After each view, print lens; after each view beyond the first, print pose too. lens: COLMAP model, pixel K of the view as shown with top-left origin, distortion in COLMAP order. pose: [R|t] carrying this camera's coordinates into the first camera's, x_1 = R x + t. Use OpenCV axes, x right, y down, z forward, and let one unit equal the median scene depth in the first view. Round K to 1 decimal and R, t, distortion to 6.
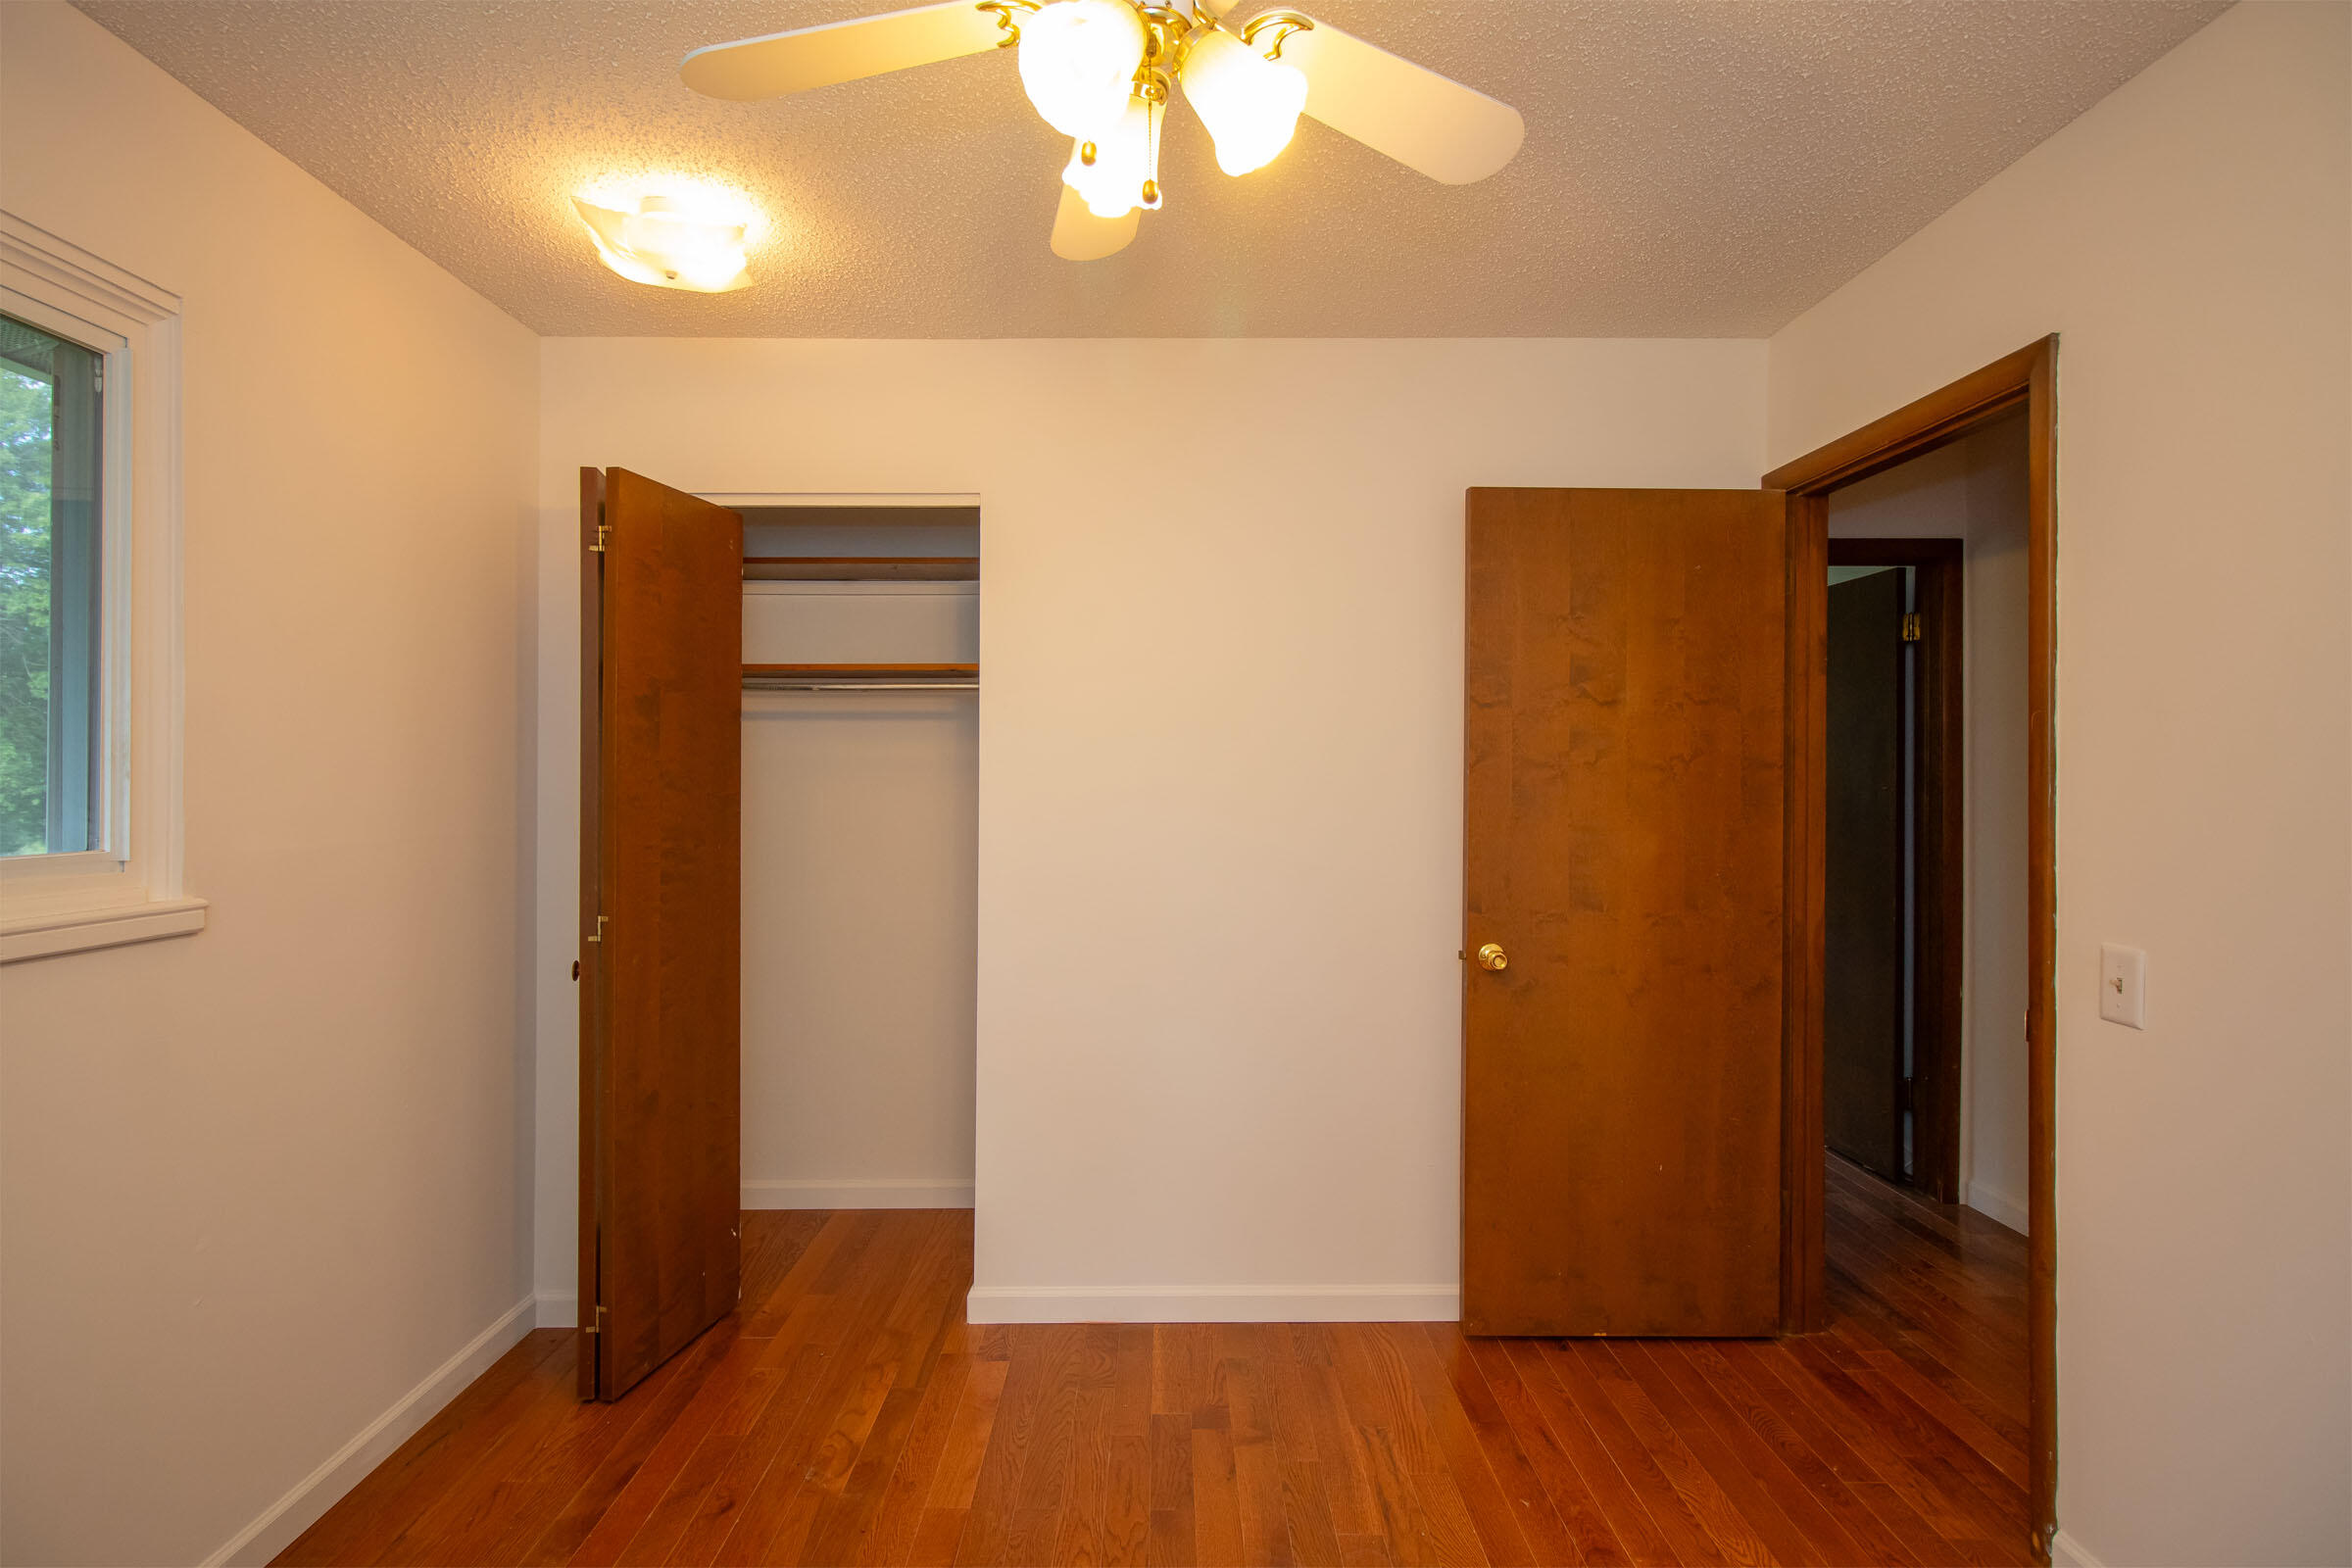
lens RADIAL K [[1092.6, 0, 1169.3], [0, 1092.6, 792.3], [0, 0, 1]] dist [0.002057, 0.000213]
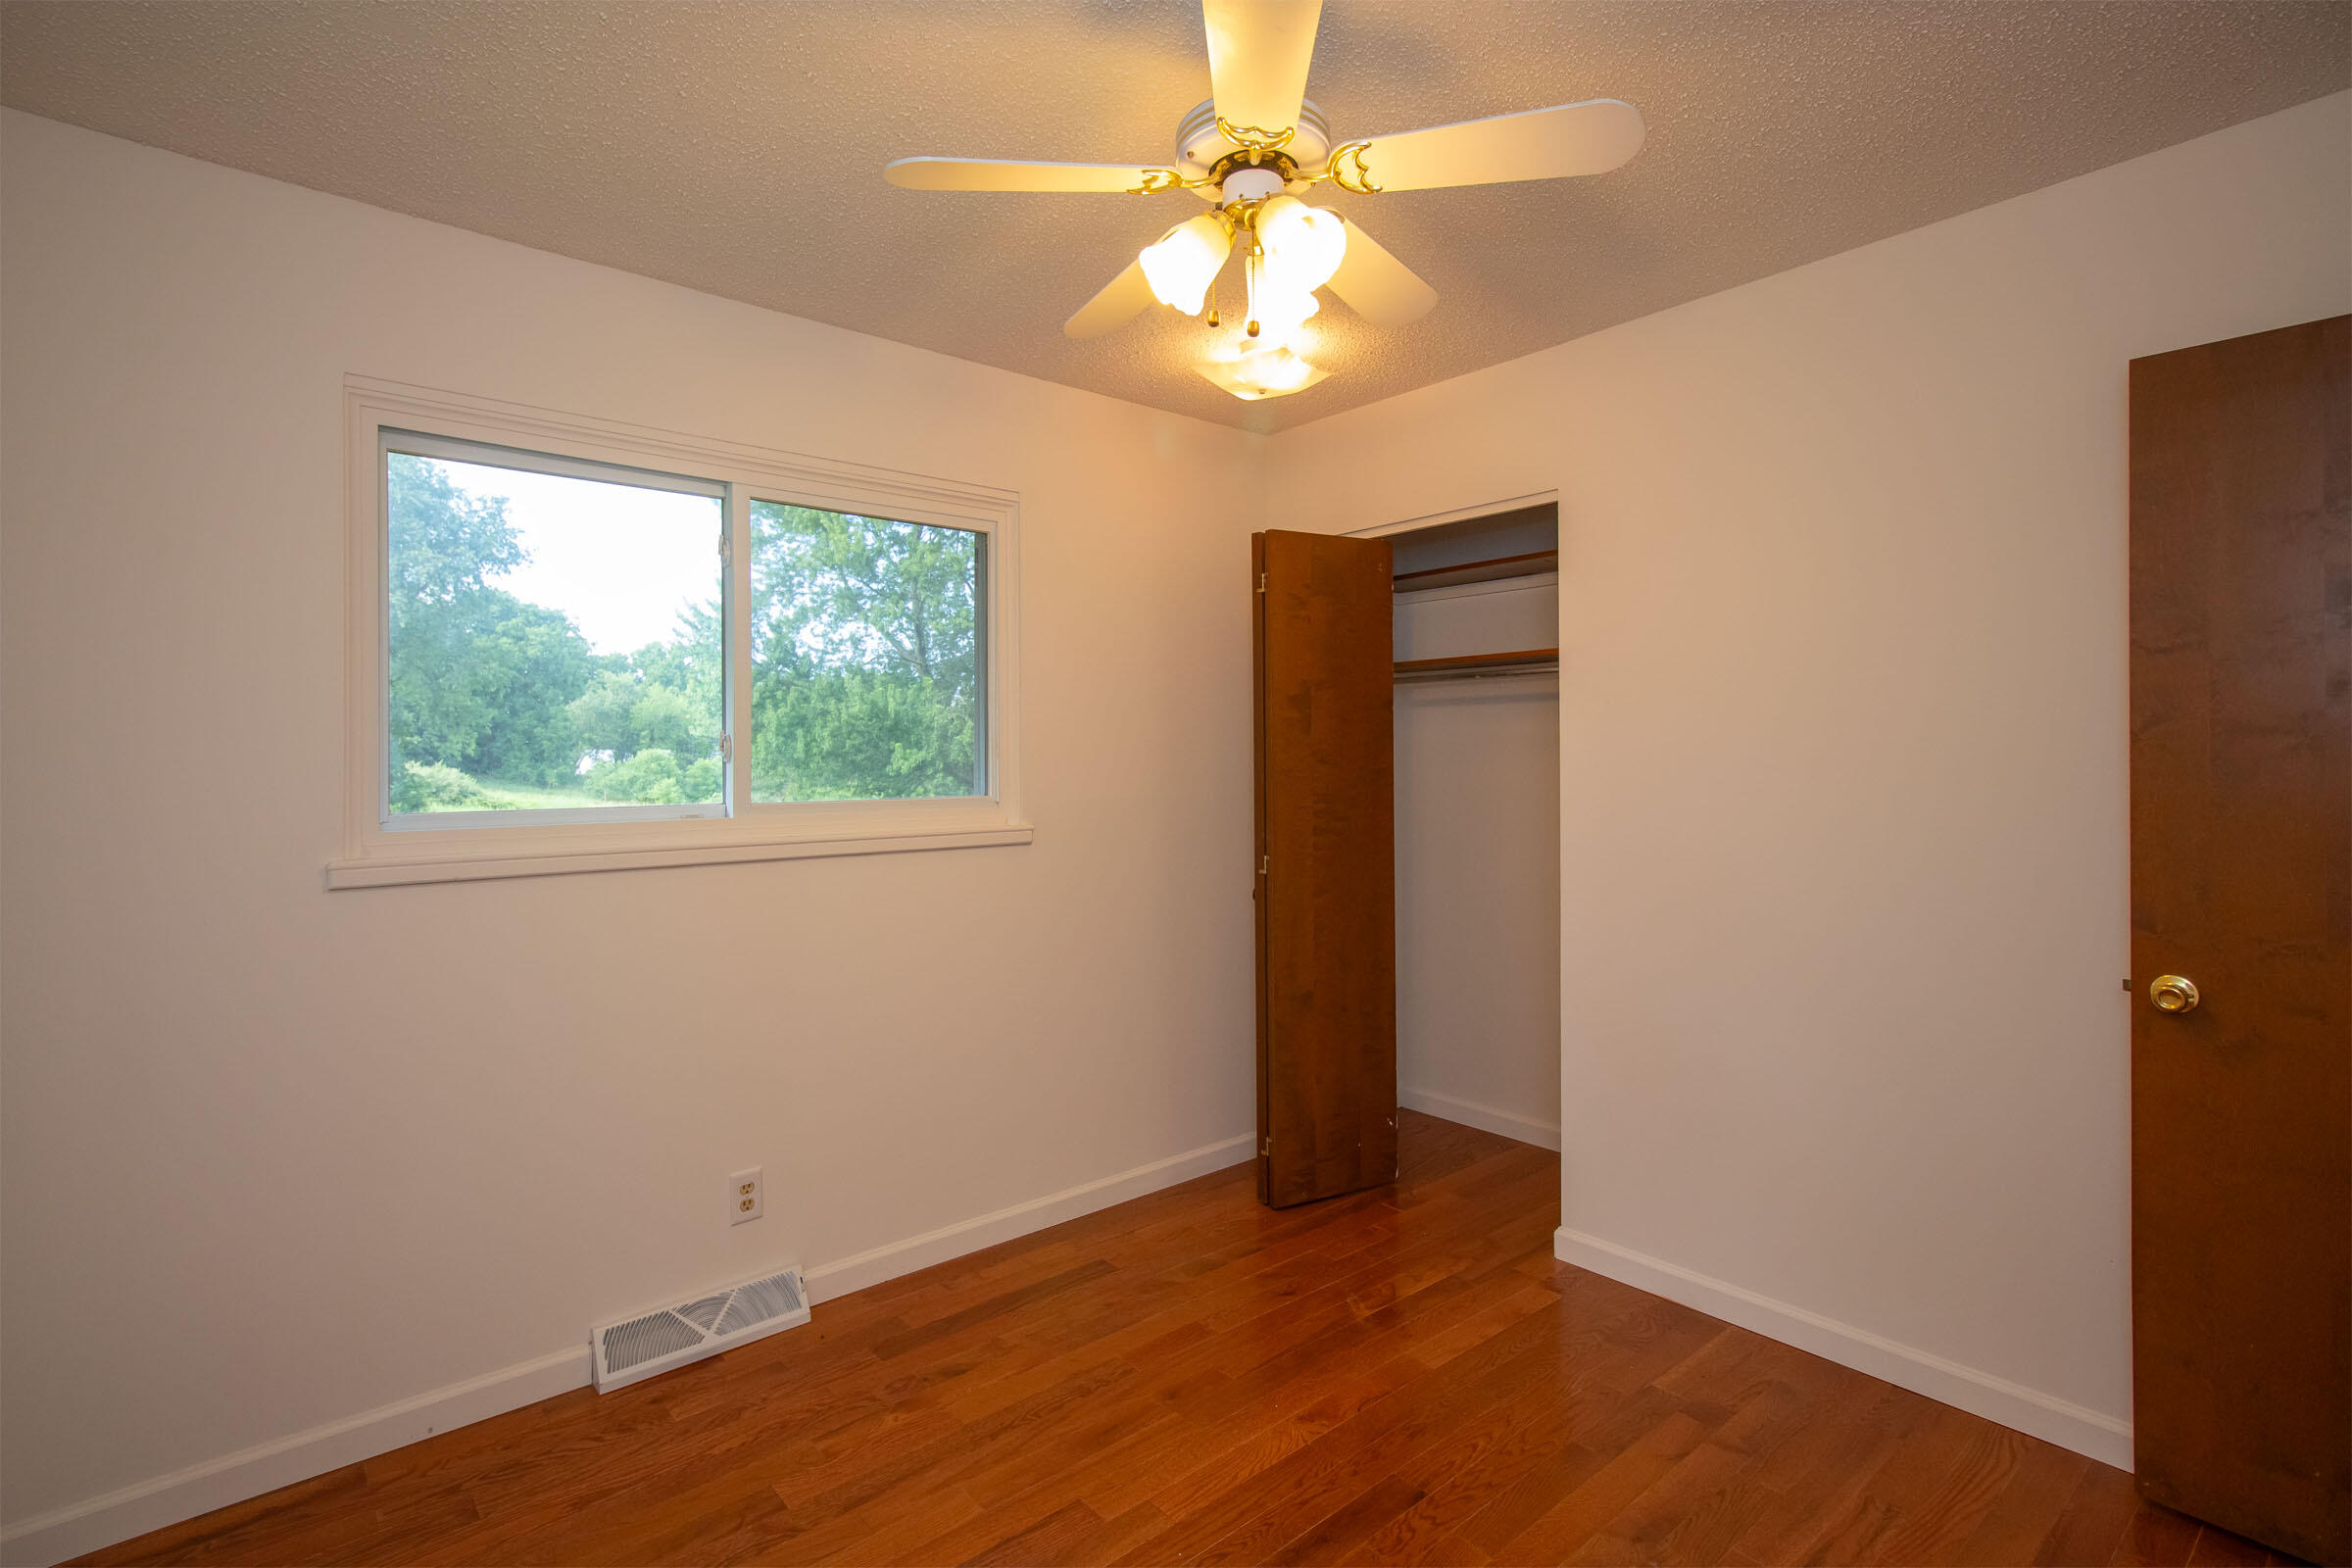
lens RADIAL K [[1098.6, 0, 1176.0], [0, 1098.6, 784.0], [0, 0, 1]] dist [0.005675, -0.000055]
pose [[0.648327, 0.014938, -0.761215, 0.419683], [-0.004016, 0.999861, 0.016201, 0.000736], [0.761351, -0.007446, 0.648297, 0.011773]]
